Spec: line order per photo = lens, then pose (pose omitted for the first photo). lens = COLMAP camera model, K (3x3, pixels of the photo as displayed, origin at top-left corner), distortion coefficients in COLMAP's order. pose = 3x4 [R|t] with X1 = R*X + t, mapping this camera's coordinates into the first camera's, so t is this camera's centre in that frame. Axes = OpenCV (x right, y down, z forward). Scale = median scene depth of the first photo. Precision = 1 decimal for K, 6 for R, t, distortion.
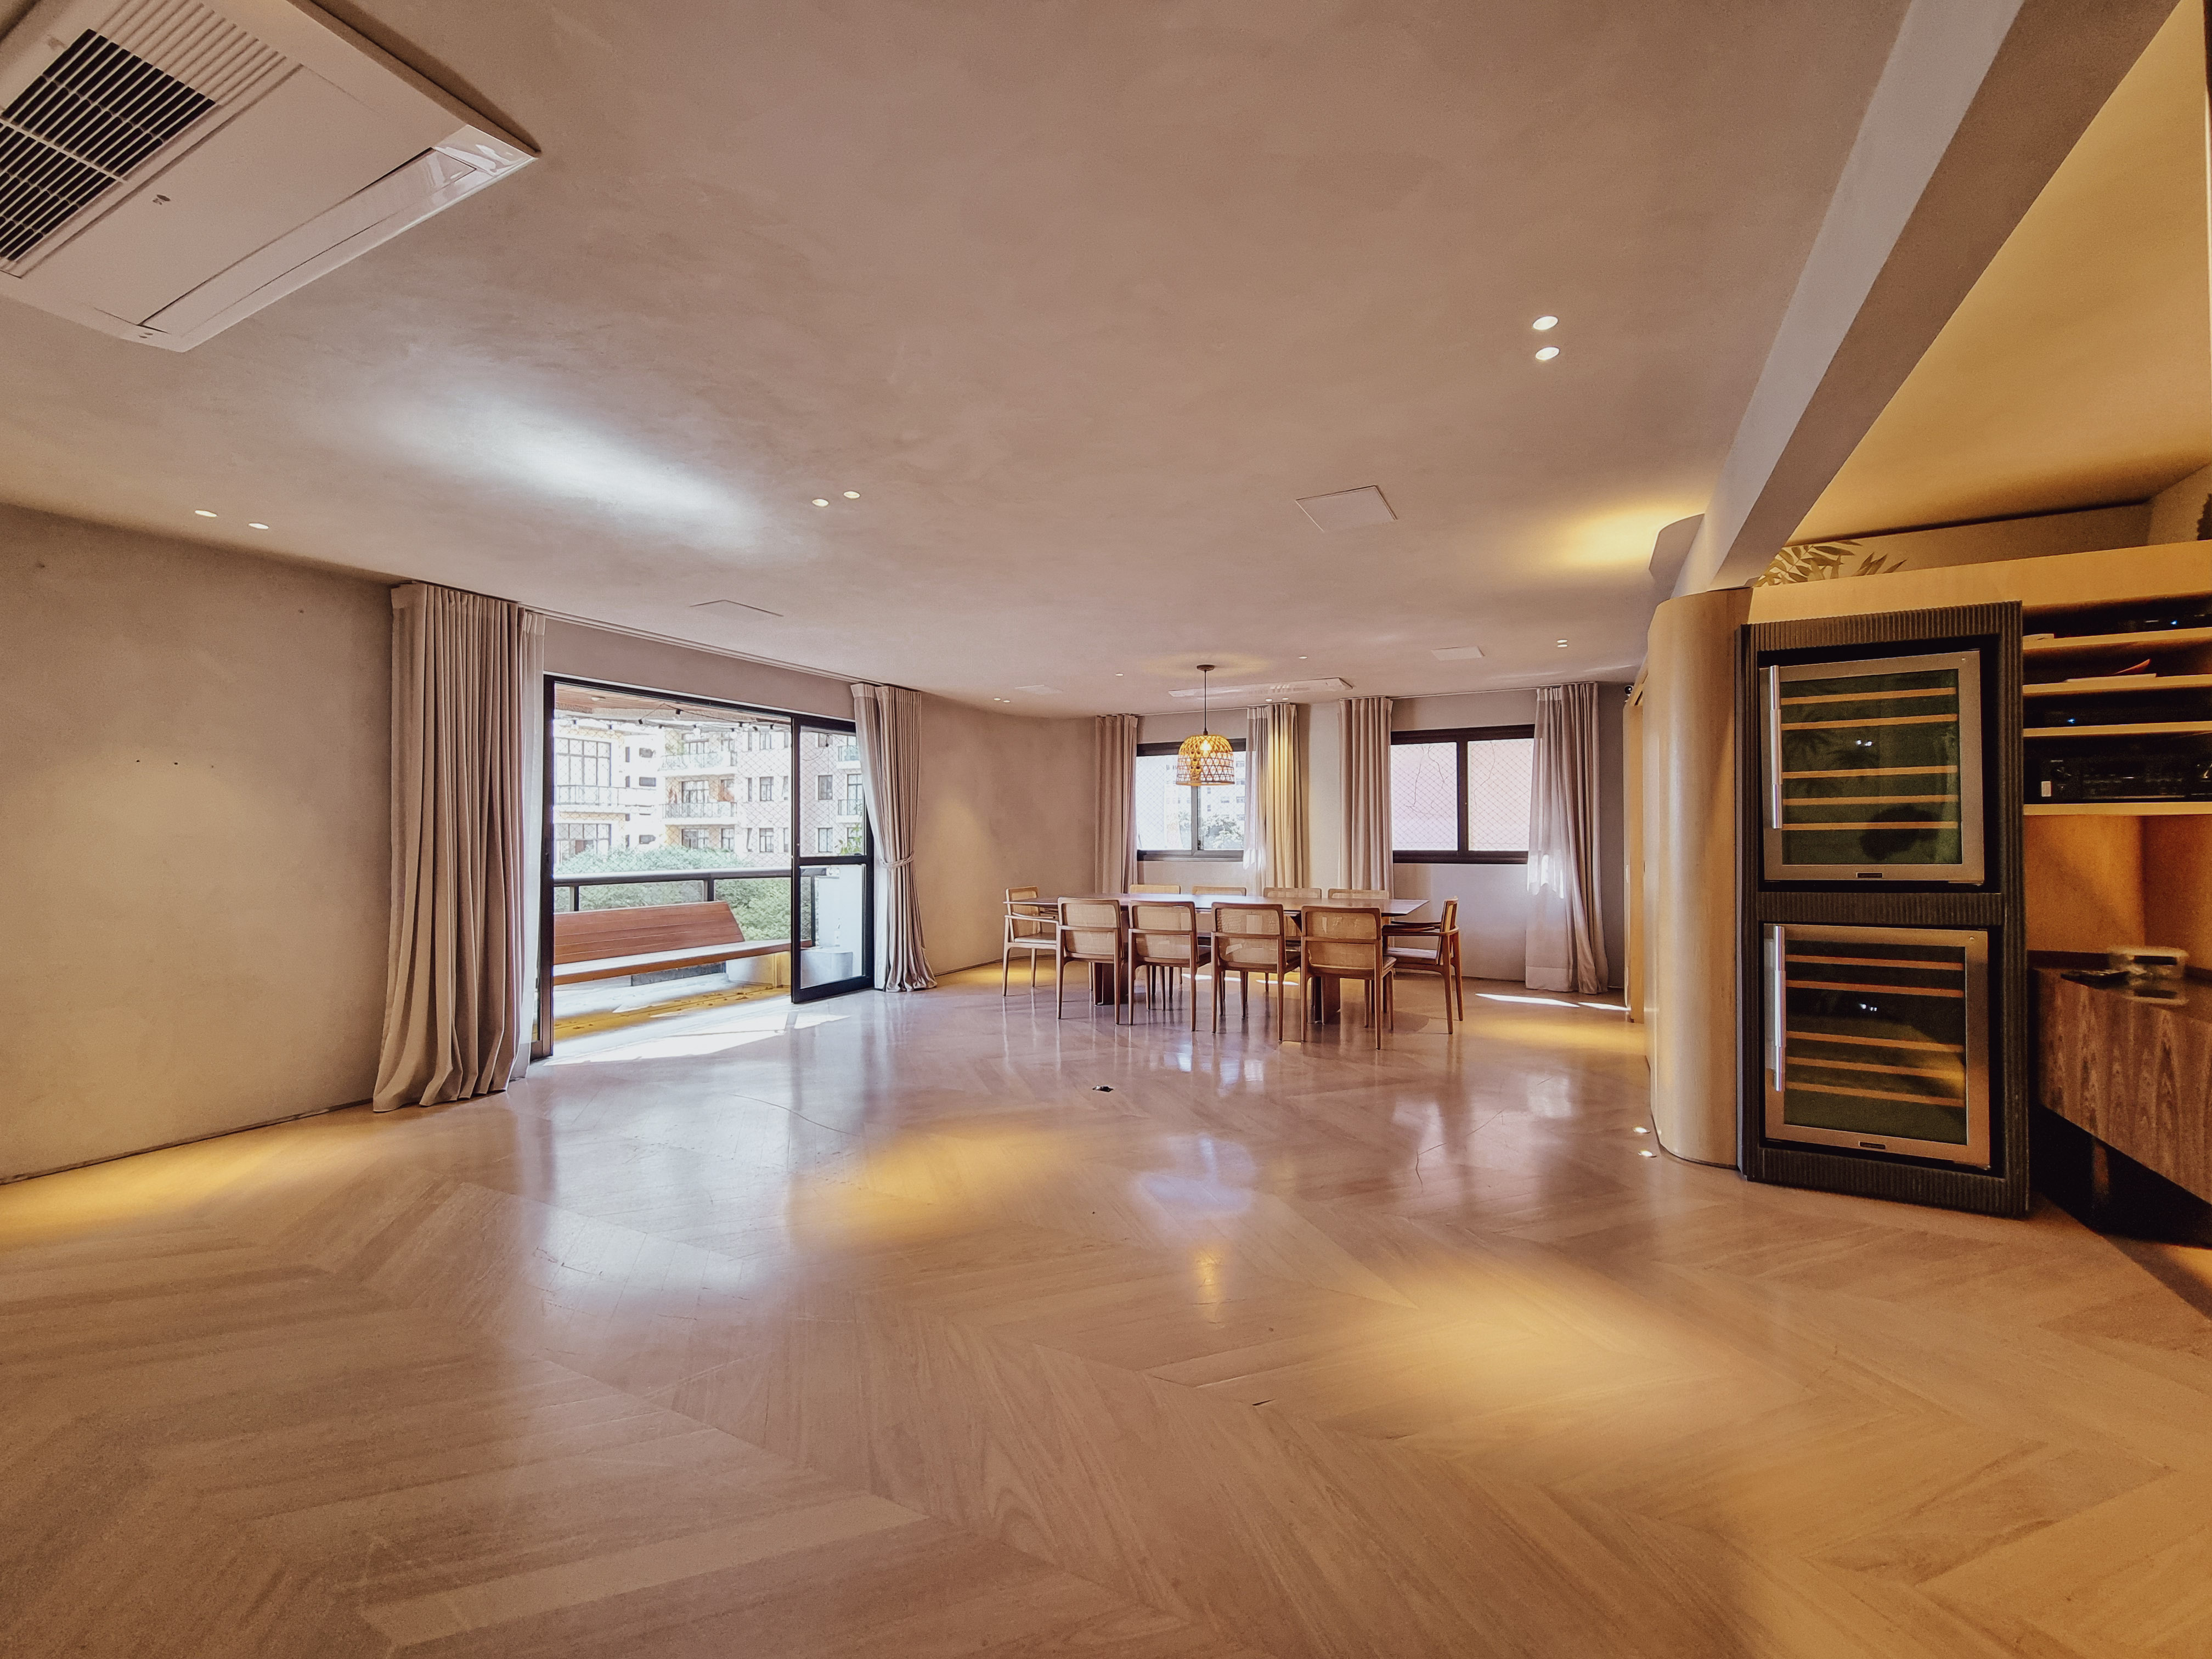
lens RADIAL K [[913.0, 0, 1115.5], [0, 913.0, 831.4], [0, 0, 1]] dist [-0.001042, -0.000431]
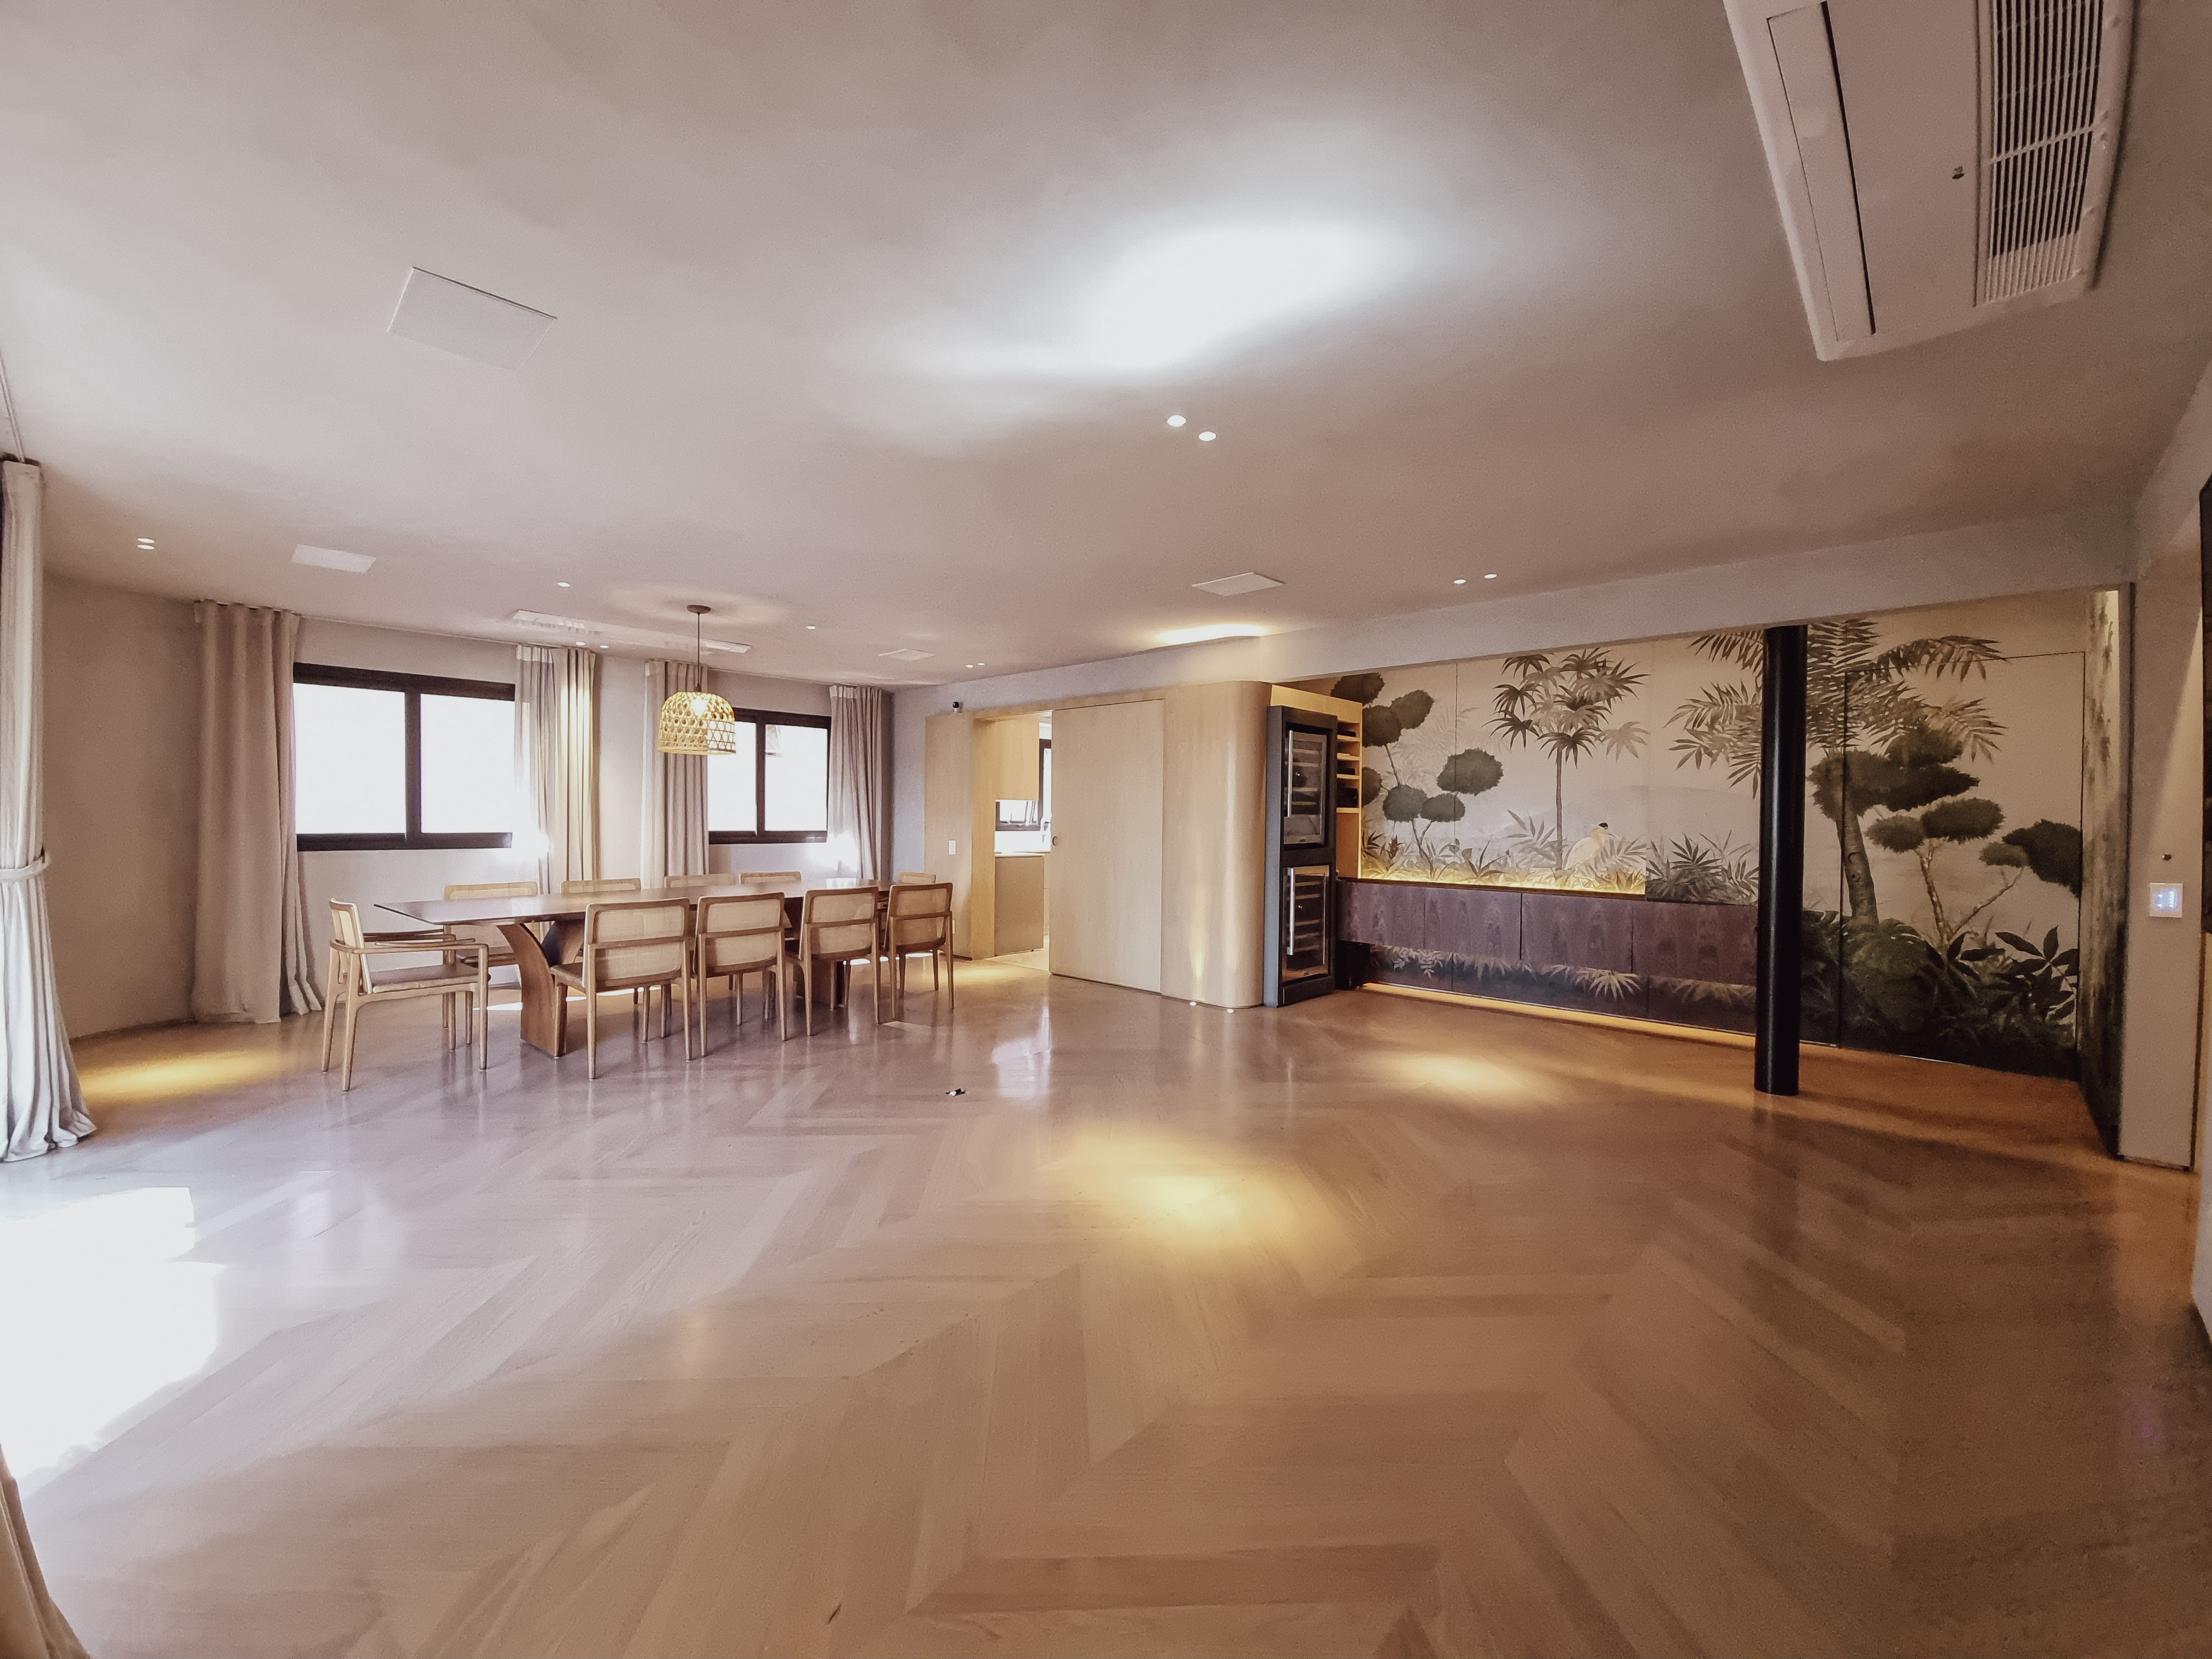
lens RADIAL K [[899.0, 0, 1119.2], [0, 899.0, 823.6], [0, 0, 1]] dist [-0.000934, -0.000129]
pose [[0.268548, 0.002054, 0.963264, -0.825891], [-0.014985, 0.999886, 0.002045, 0.008884], [-0.963150, -0.014984, 0.268548, 0.595444]]
